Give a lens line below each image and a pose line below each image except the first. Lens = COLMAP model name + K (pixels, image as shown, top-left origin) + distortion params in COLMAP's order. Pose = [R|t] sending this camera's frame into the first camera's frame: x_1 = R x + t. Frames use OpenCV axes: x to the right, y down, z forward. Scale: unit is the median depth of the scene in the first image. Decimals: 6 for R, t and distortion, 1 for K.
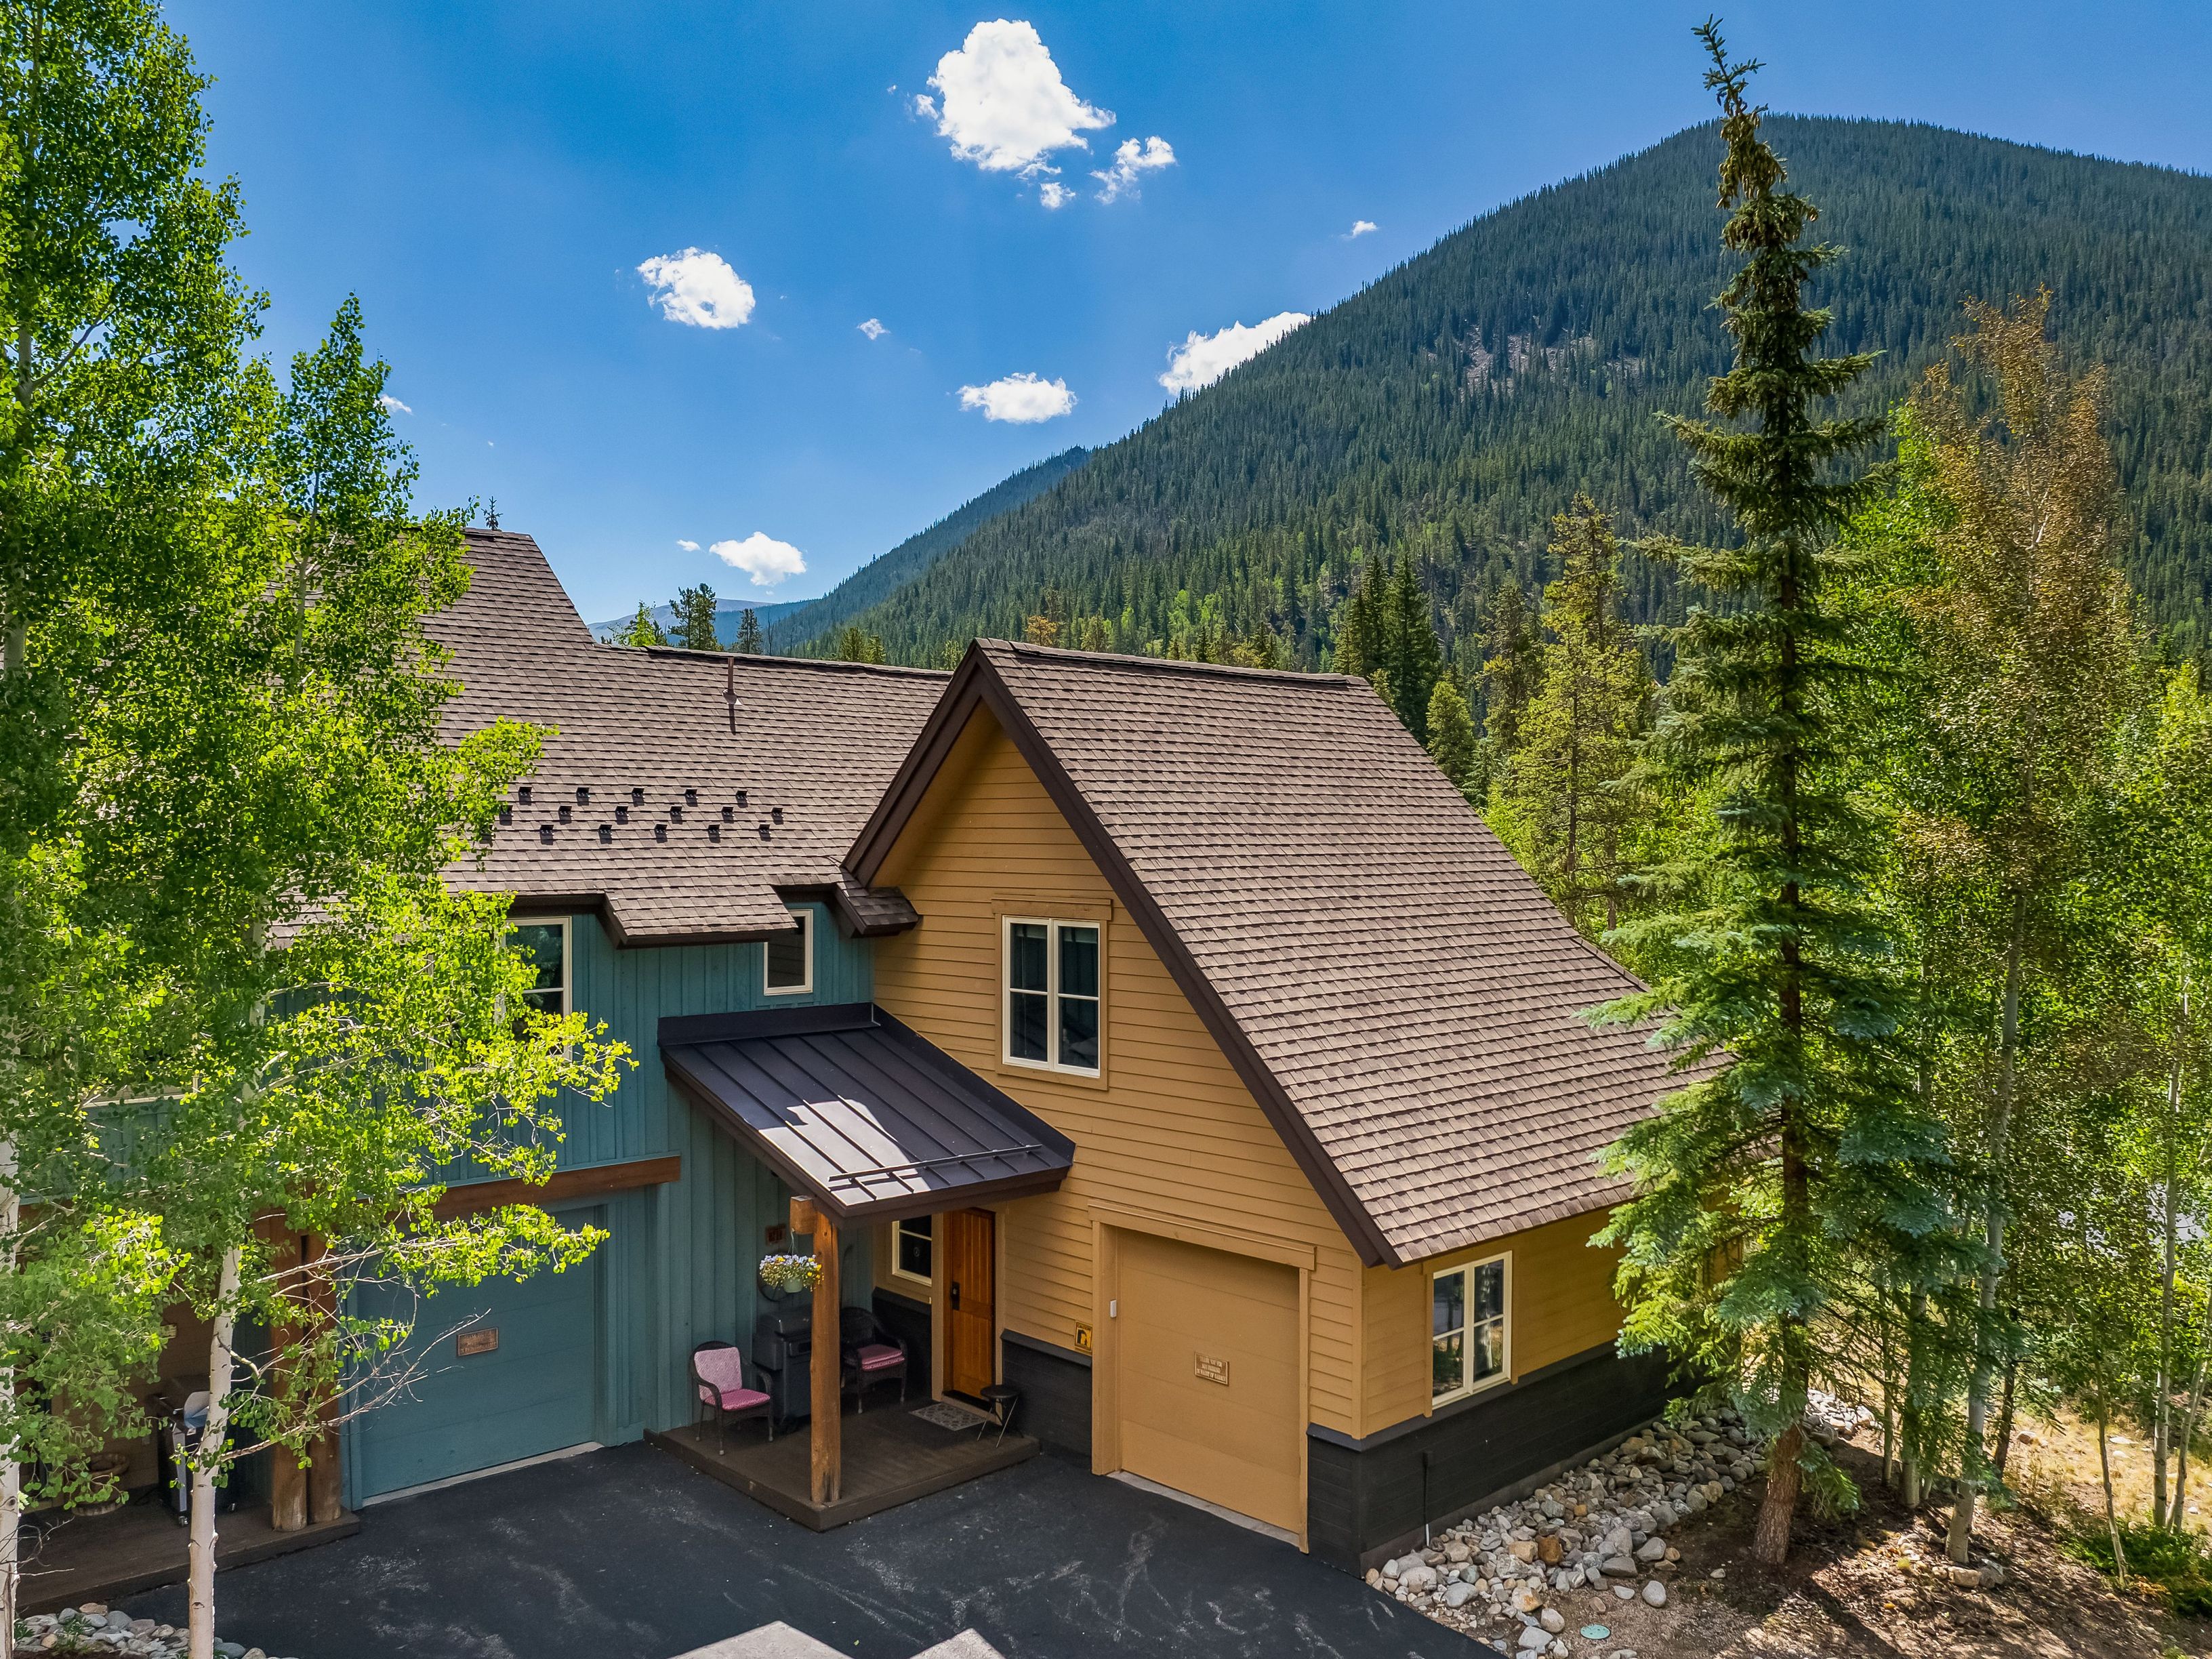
lens RADIAL K [[1765.6, 0, 1106.0], [0, 1765.6, 829.5], [0, 0, 1]] dist [-0.045266, 0.011930]
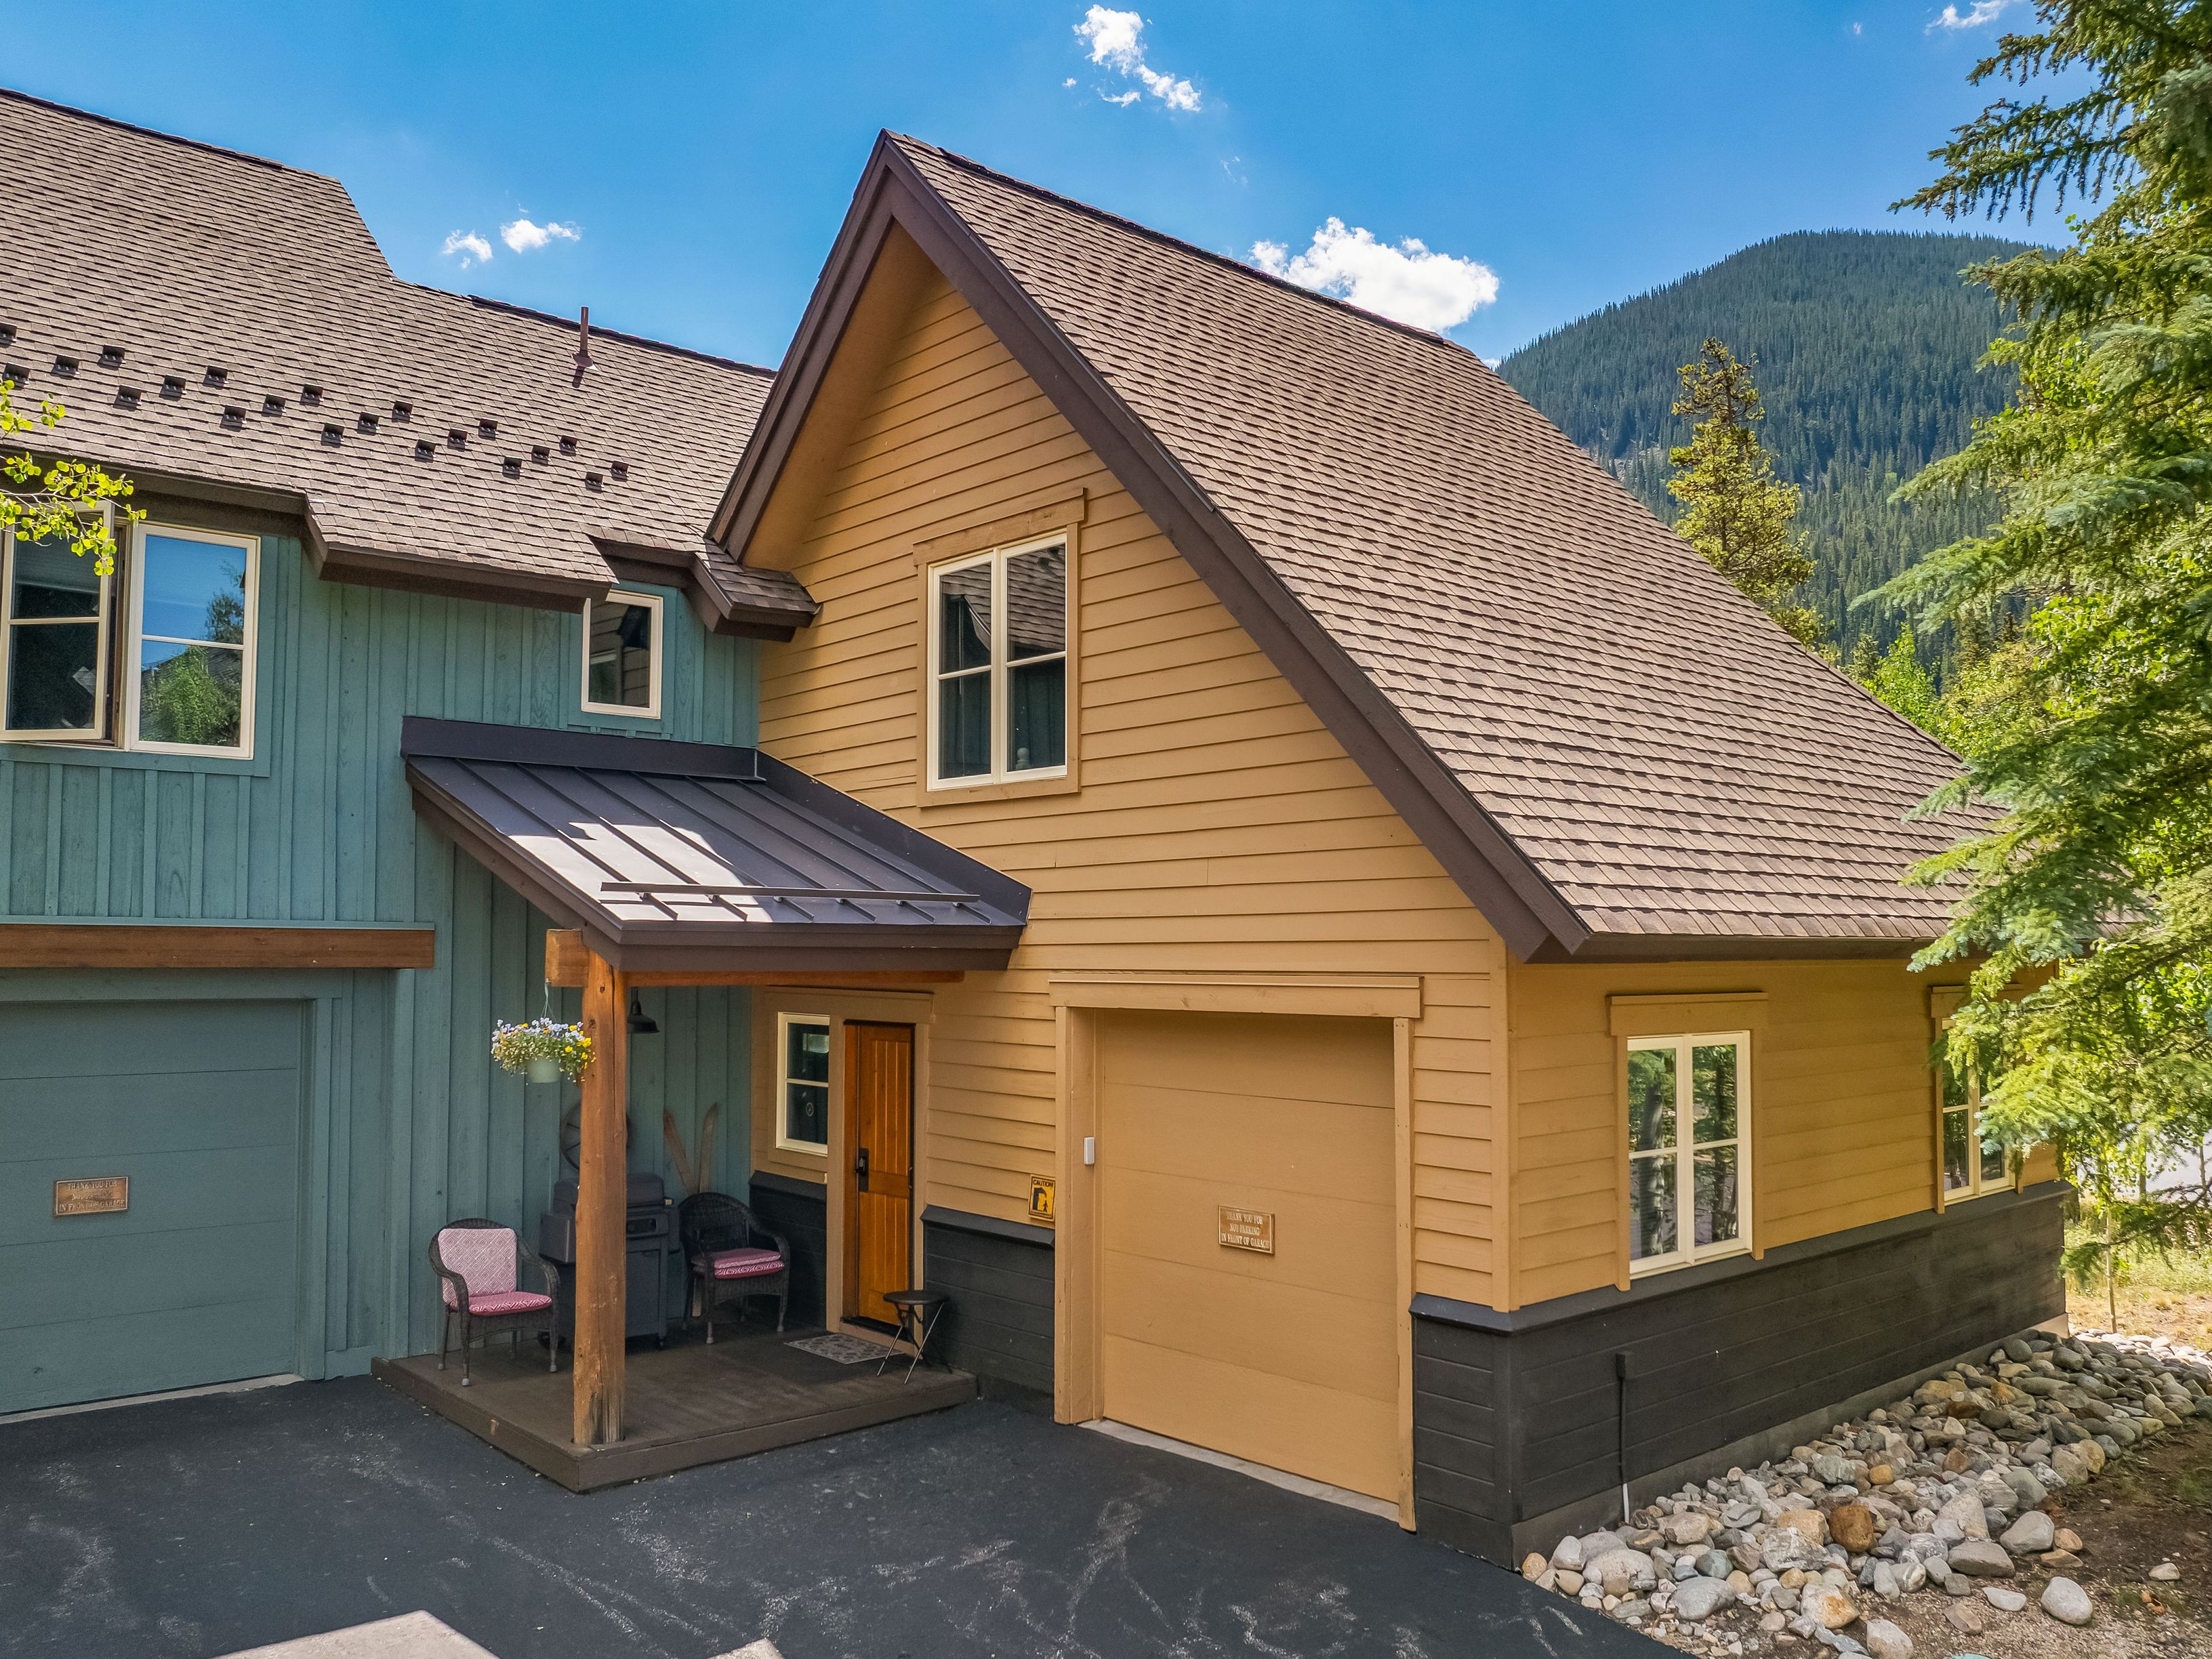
lens RADIAL K [[1765.6, 0, 1106.0], [0, 1765.6, 829.5], [0, 0, 1]] dist [-0.045266, 0.011930]
pose [[0.999199, -0.003066, -0.039903, 0.038069], [0.000439, 0.997842, -0.065660, 0.216640], [0.040018, 0.065590, 0.997044, 0.404771]]
